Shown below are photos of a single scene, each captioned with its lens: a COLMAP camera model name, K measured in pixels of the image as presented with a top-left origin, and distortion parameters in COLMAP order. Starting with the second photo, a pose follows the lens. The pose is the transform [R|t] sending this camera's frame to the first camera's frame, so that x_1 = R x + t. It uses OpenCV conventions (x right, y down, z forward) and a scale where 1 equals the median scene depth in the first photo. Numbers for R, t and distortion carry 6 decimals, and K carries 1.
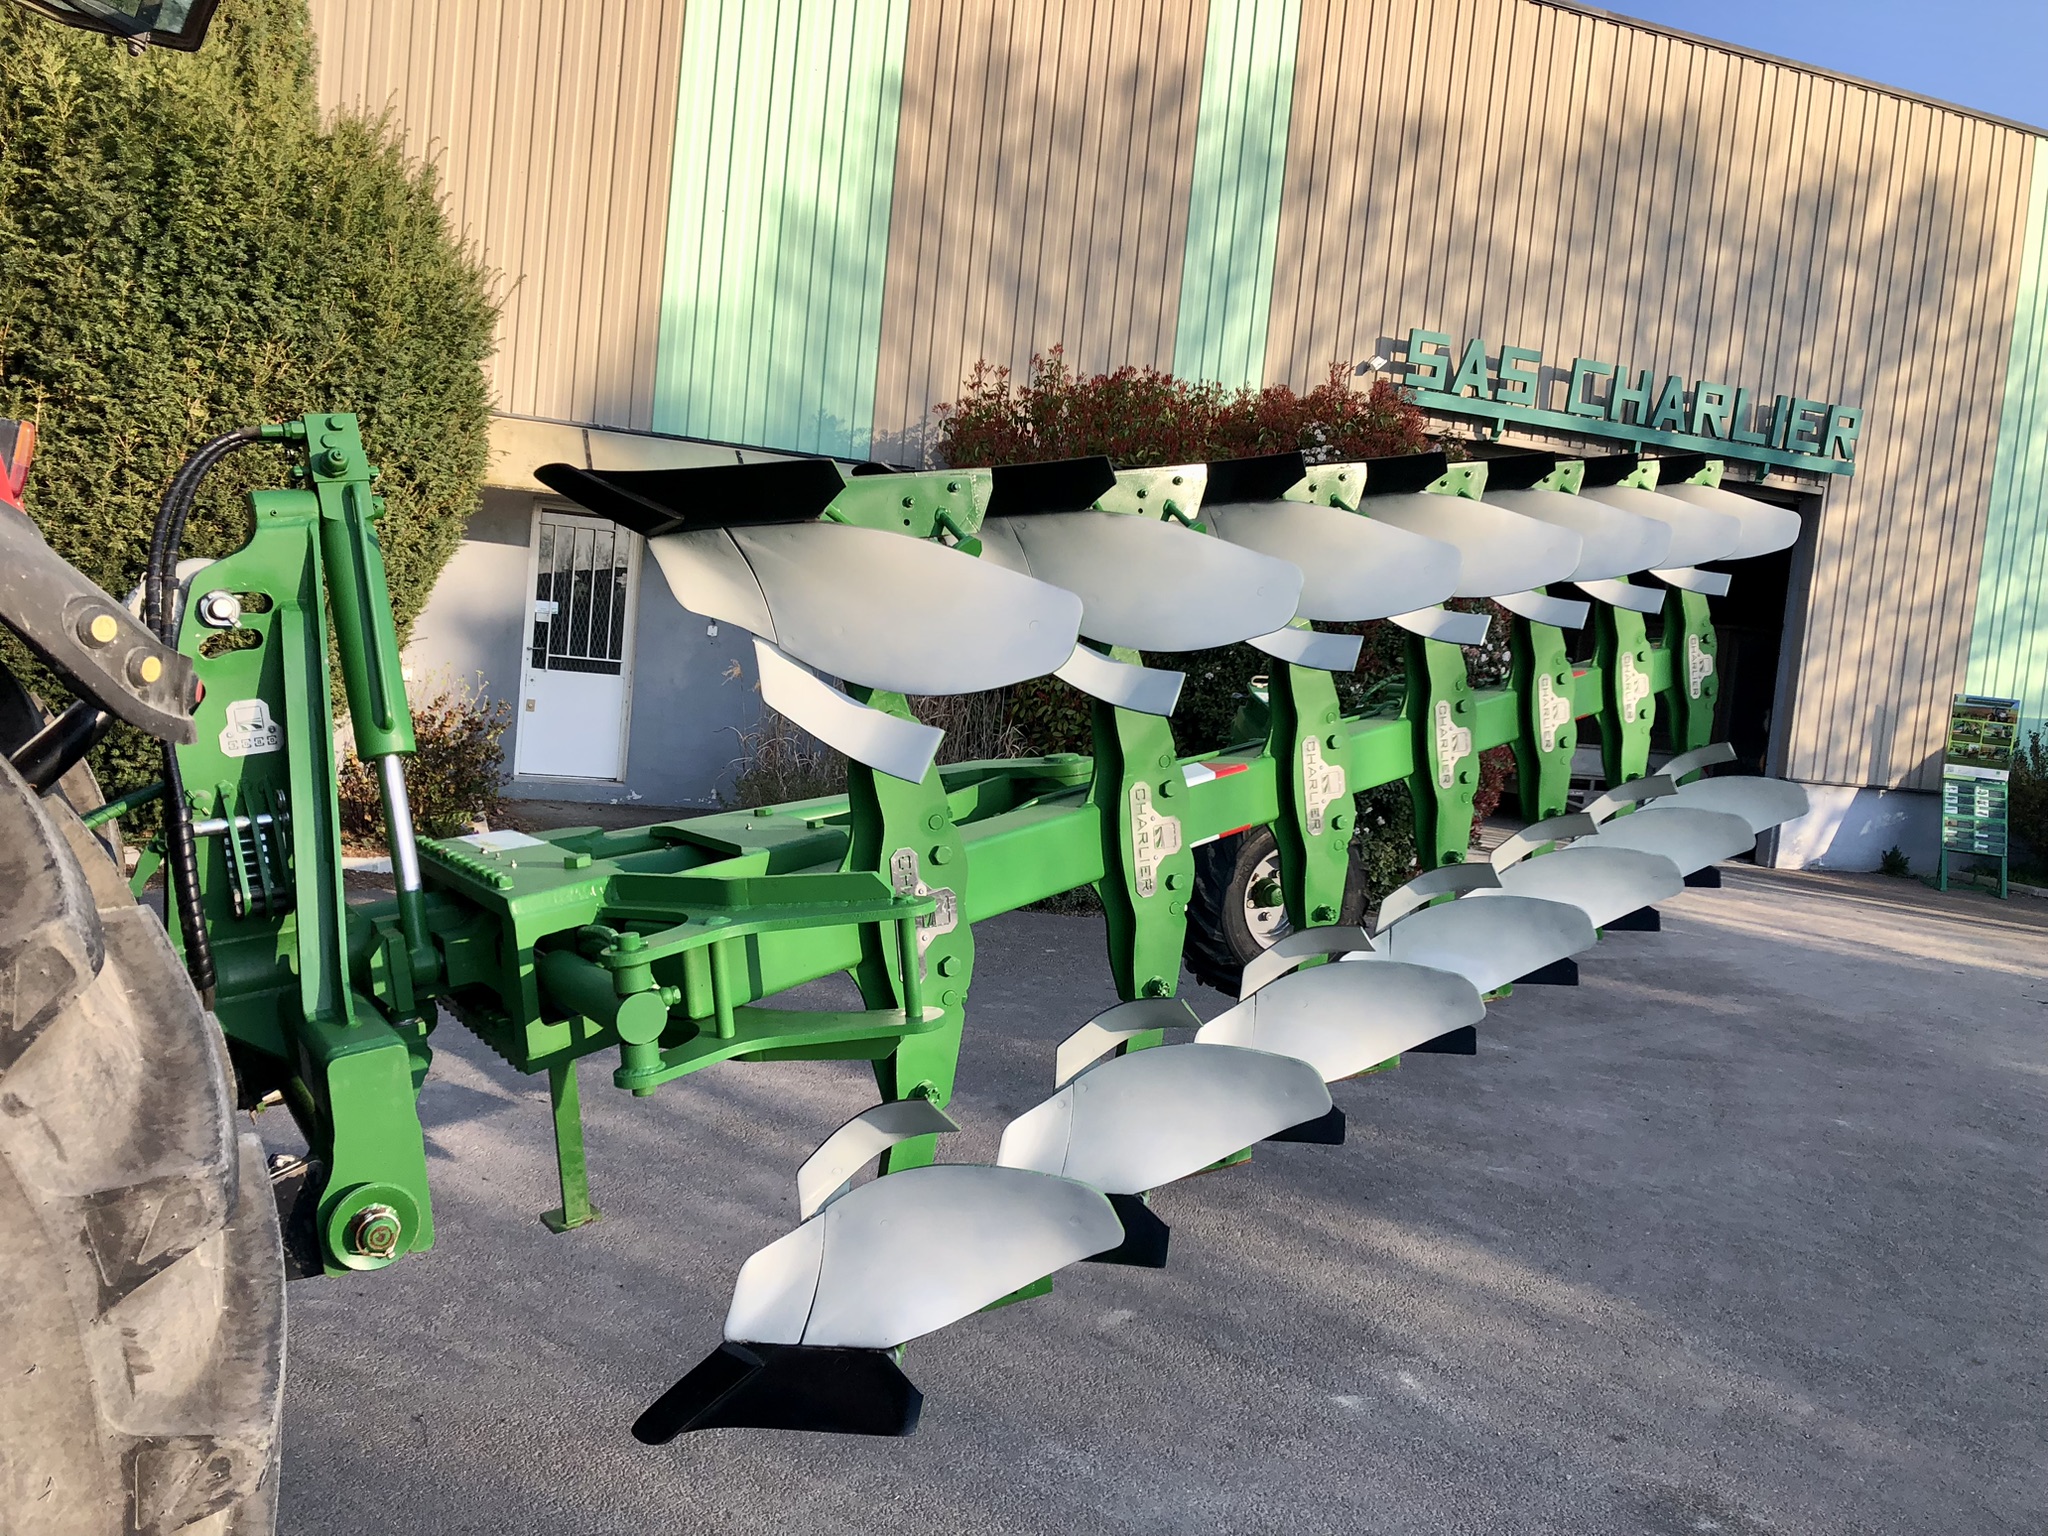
lens RADIAL K [[1655.7, 0, 1031.6], [0, 1655.7, 712.6], [0, 0, 1]] dist [0.039340, -0.062398]
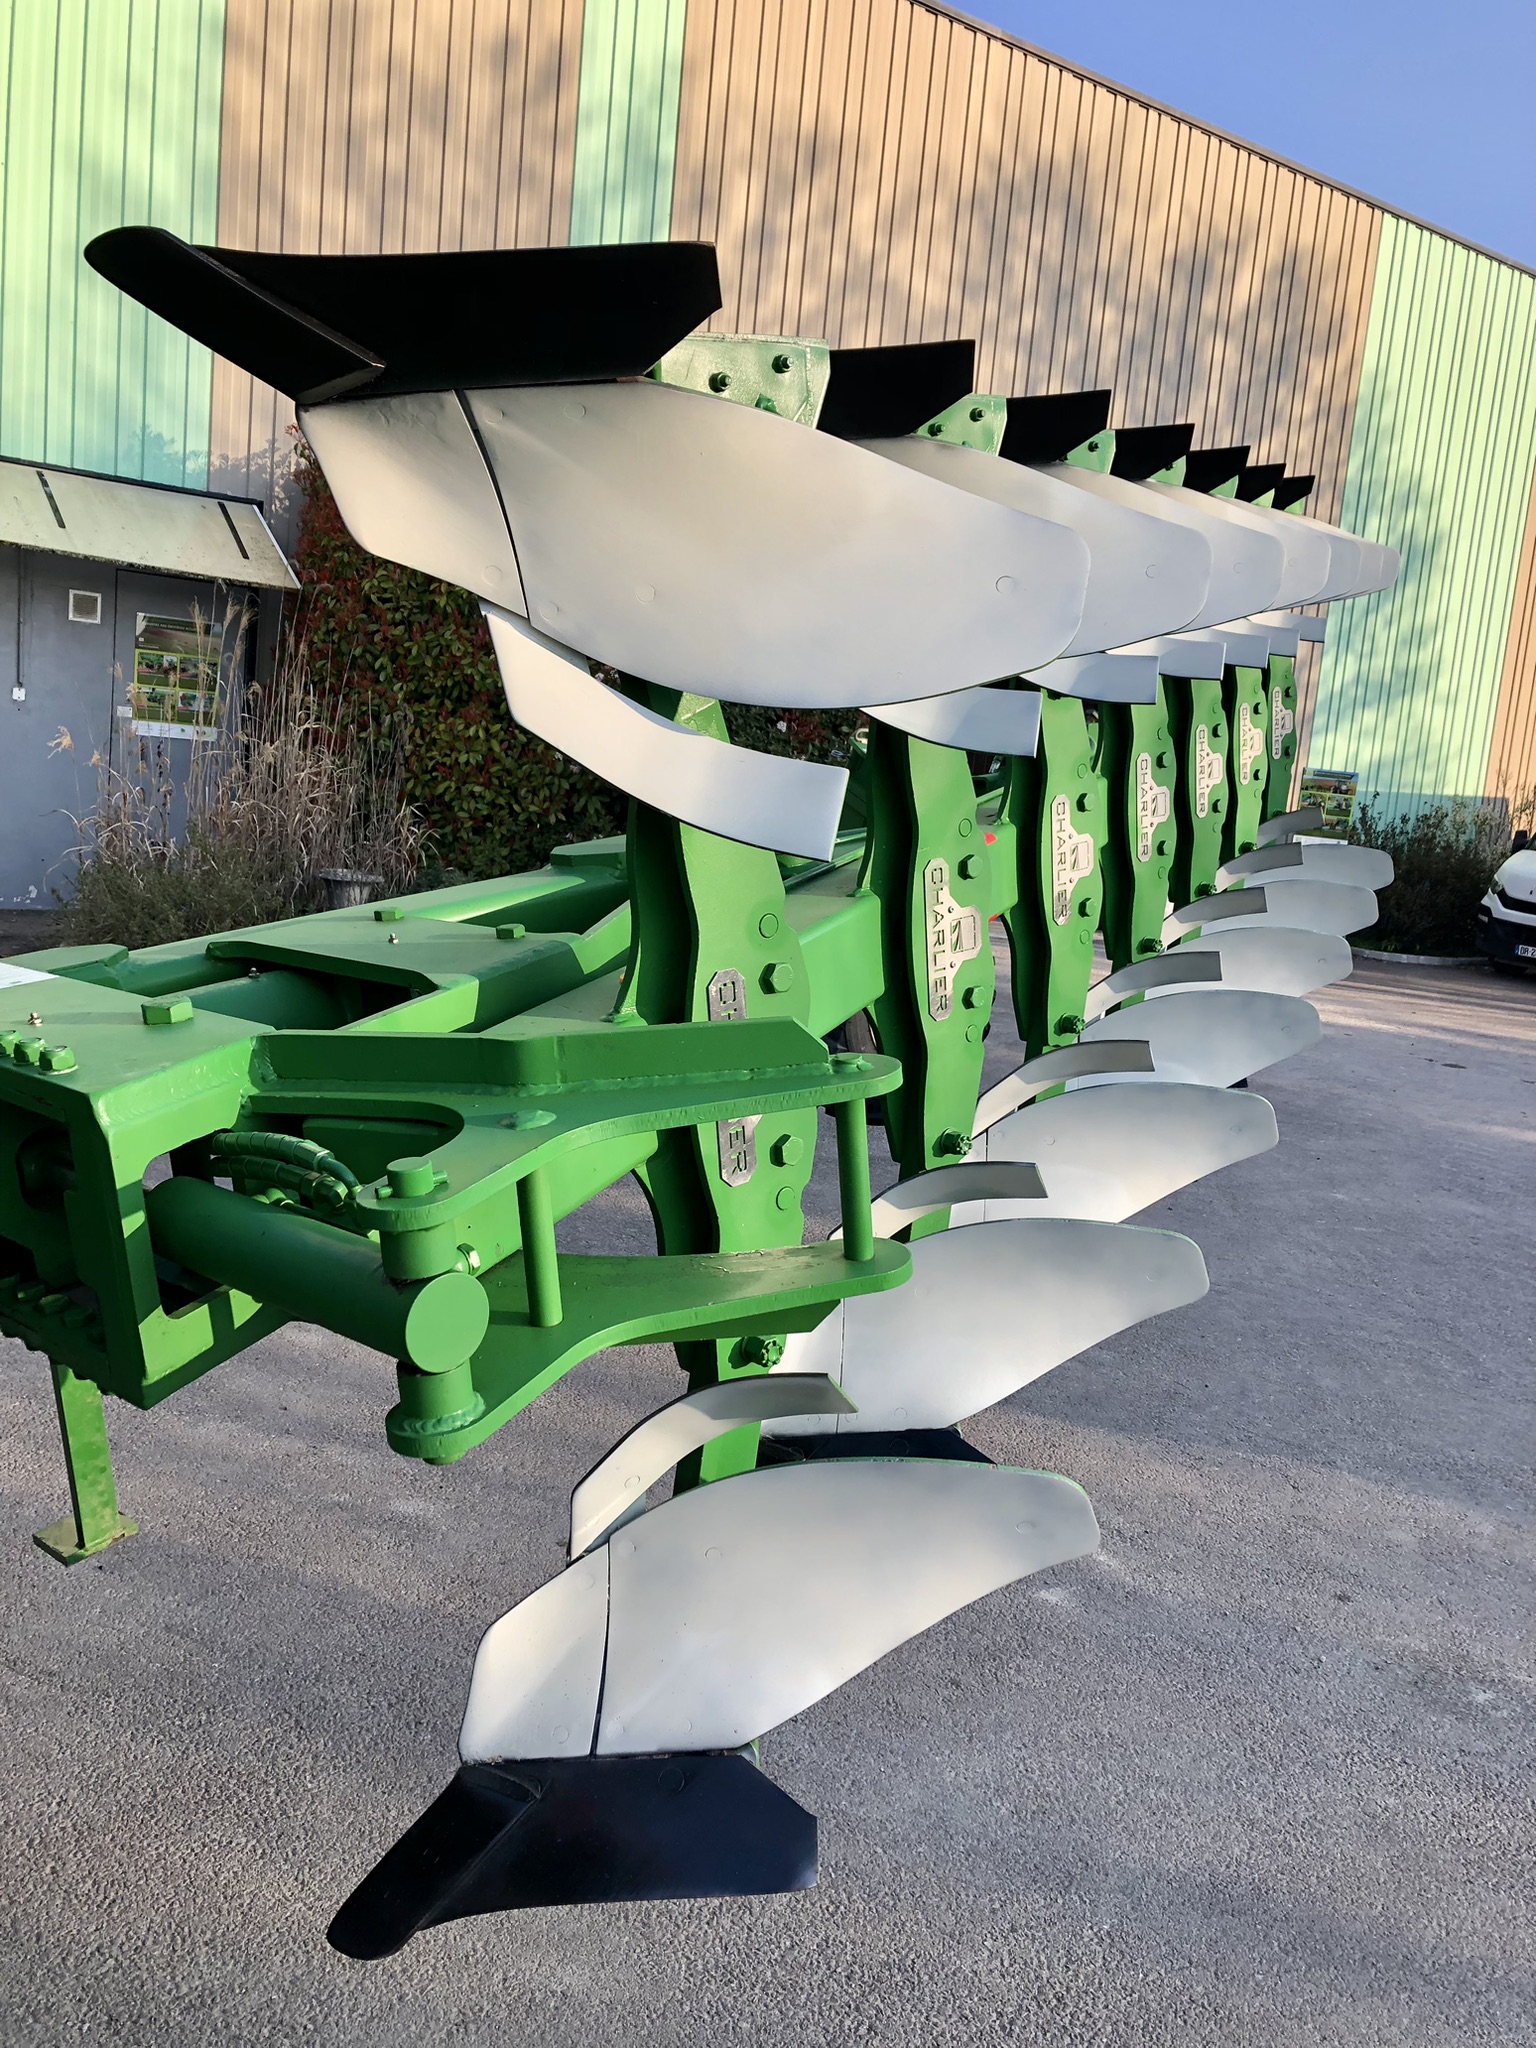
lens RADIAL K [[1659.5, 0, 790.5], [0, 1659.5, 1001.9], [0, 0, 1]] dist [0.033153, -0.029034]
pose [[0.965308, -0.040265, 0.257991, -0.101844], [0.008389, 0.992311, 0.123484, 0.008566], [-0.260979, -0.117036, 0.958223, 0.189997]]
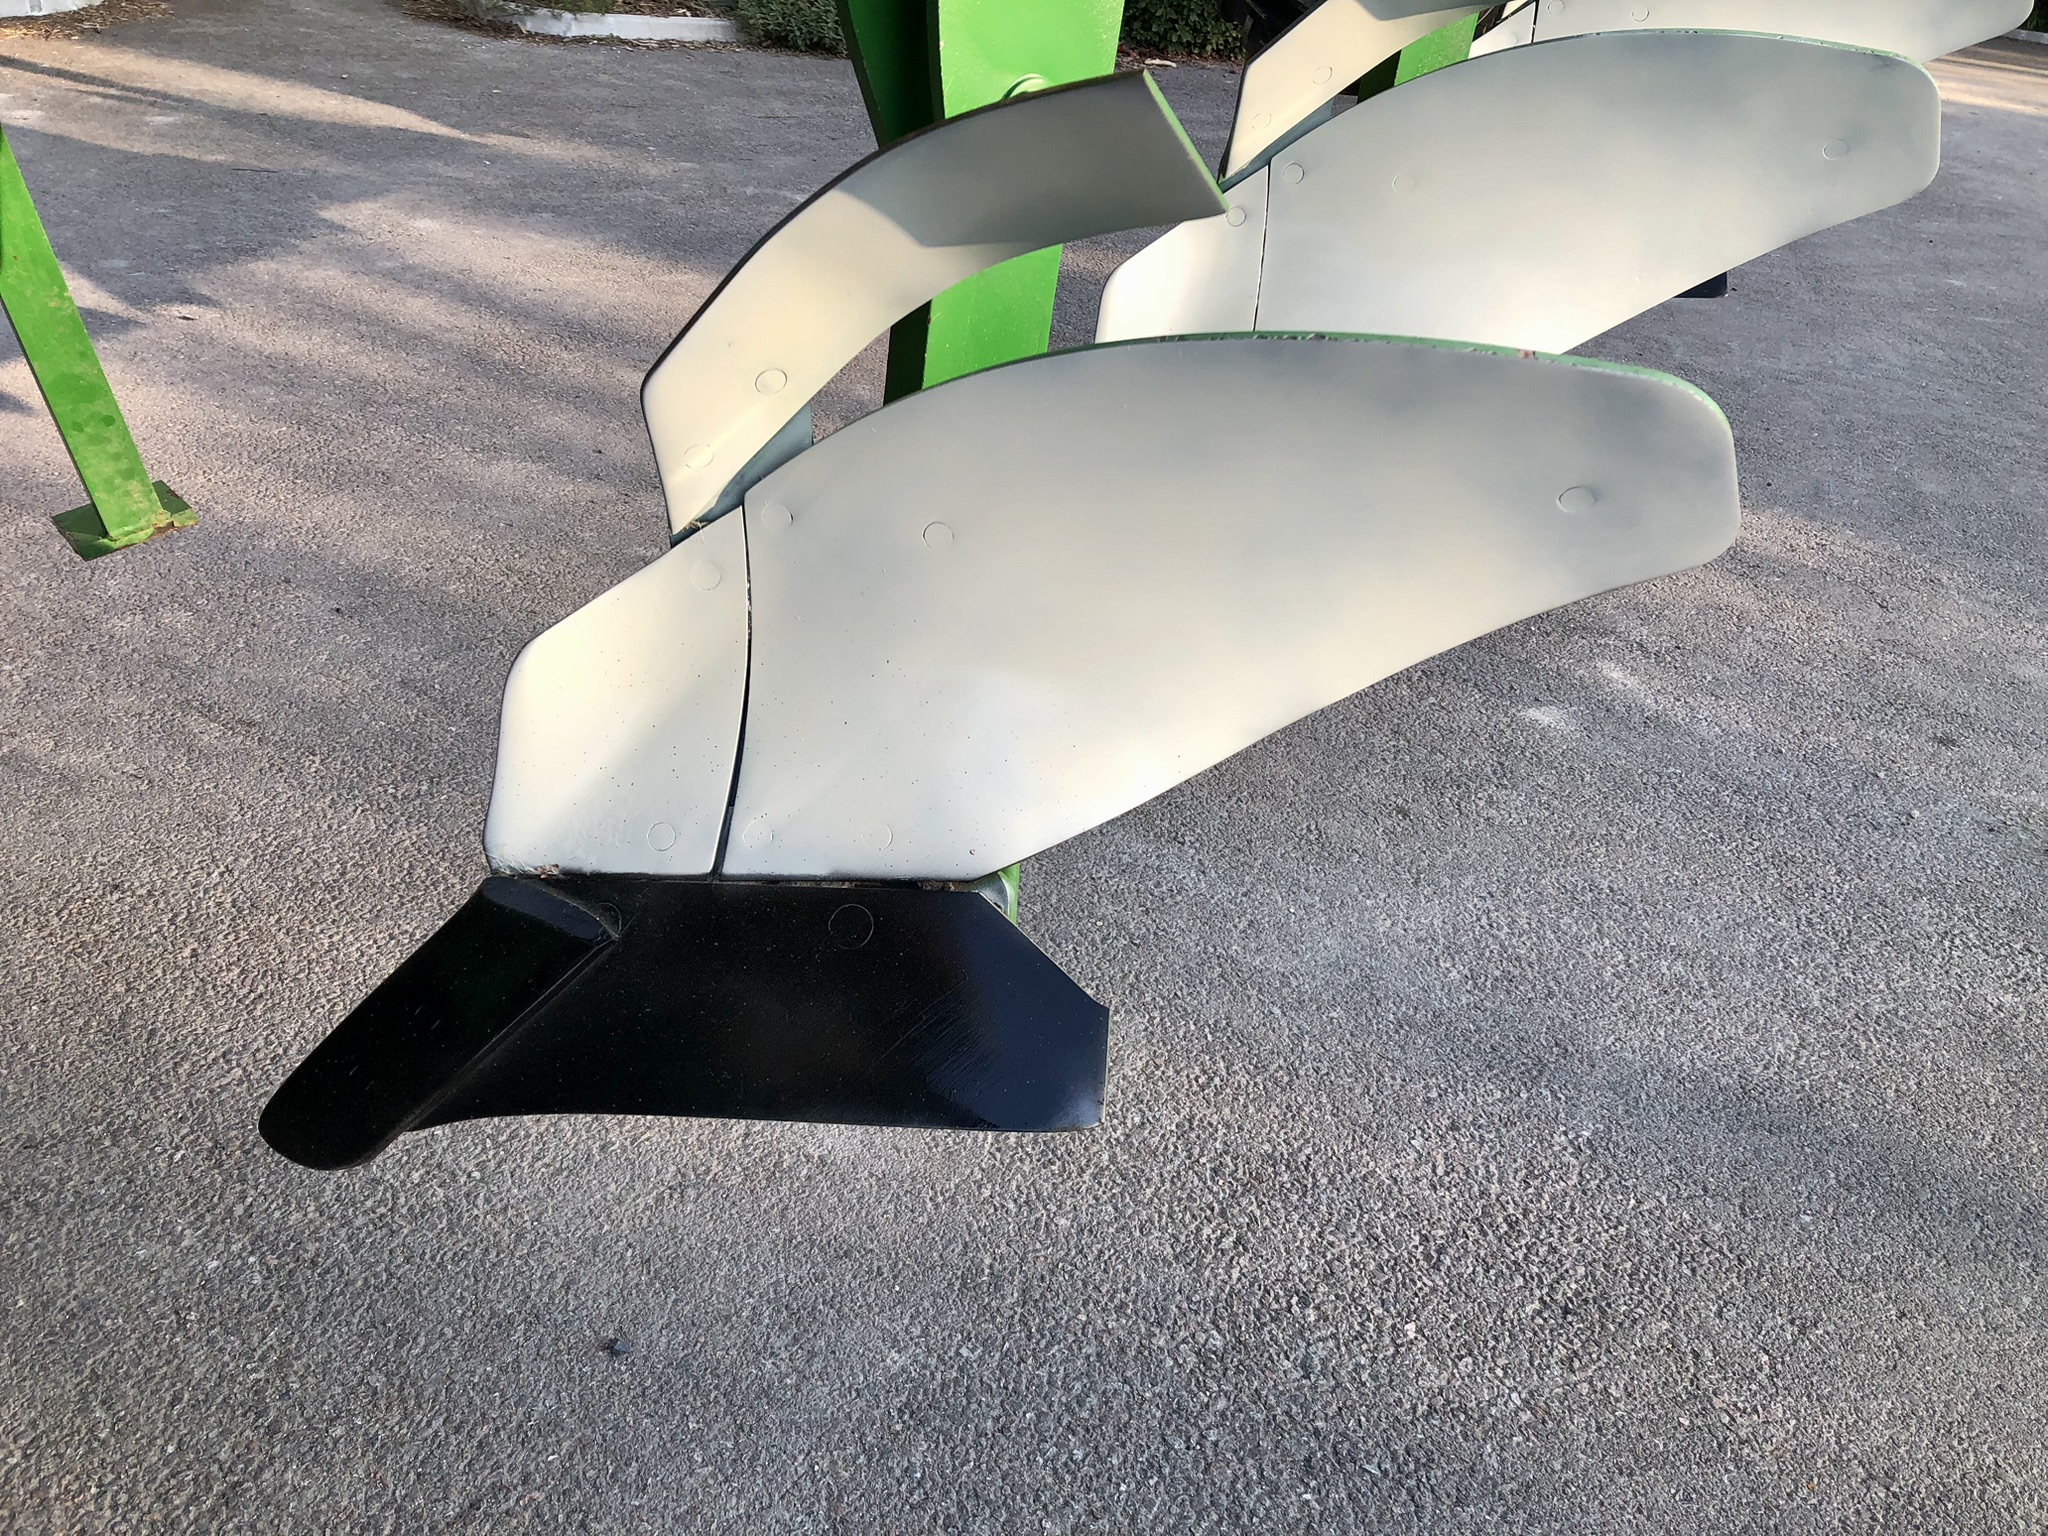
lens RADIAL K [[1659.5, 0, 1035.8], [0, 1659.5, 760.4], [0, 0, 1]] dist [0.033153, -0.029034]
pose [[0.992467, -0.069216, 0.101090, -0.049590], [0.014441, 0.885459, 0.464492, 0.092649], [-0.121661, -0.459533, 0.879788, 0.325781]]
